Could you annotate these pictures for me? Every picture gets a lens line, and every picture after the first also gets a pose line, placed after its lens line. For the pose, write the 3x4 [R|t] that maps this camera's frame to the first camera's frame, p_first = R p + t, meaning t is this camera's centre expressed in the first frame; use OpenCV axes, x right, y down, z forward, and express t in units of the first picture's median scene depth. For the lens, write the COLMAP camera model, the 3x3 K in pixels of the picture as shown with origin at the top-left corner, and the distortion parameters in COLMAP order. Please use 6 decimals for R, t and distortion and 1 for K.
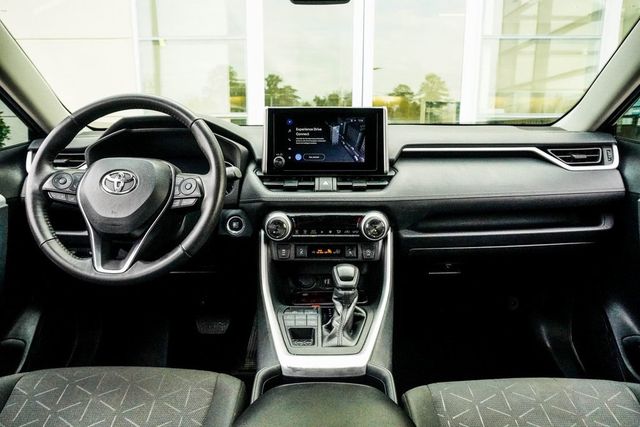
lens RADIAL K [[445.1, 0, 319.3], [0, 445.1, 217.0], [0, 0, 1]] dist [-0.012501, 0.003407]
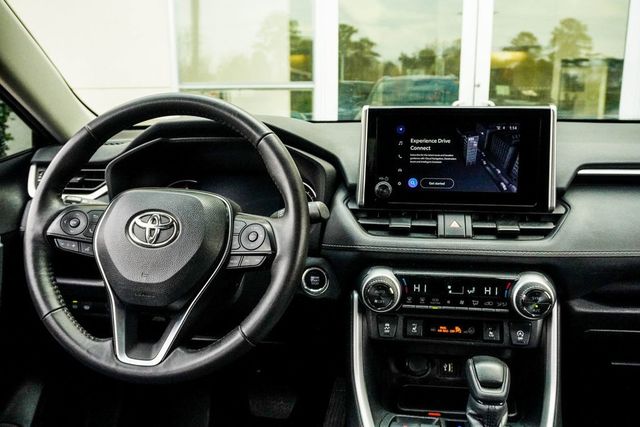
lens RADIAL K [[592.1, 0, 318.0], [0, 592.1, 218.3], [0, 0, 1]] dist [-0.000449, 0.000000]
pose [[0.990205, 0.026617, -0.137060, -0.064670], [-0.025125, 0.999605, 0.012604, -0.090529], [0.137342, -0.009037, 0.990483, 0.116343]]
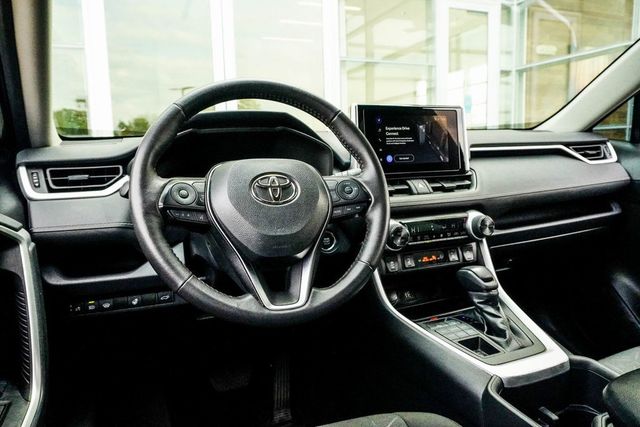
lens RADIAL K [[472.2, 0, 321.7], [0, 472.2, 218.0], [0, 0, 1]] dist [-0.021478, -0.002657]
pose [[0.915278, -0.079310, 0.394938, -0.566921], [0.104522, 0.993606, -0.042699, 0.012023], [-0.389026, 0.080361, 0.917715, 0.181673]]
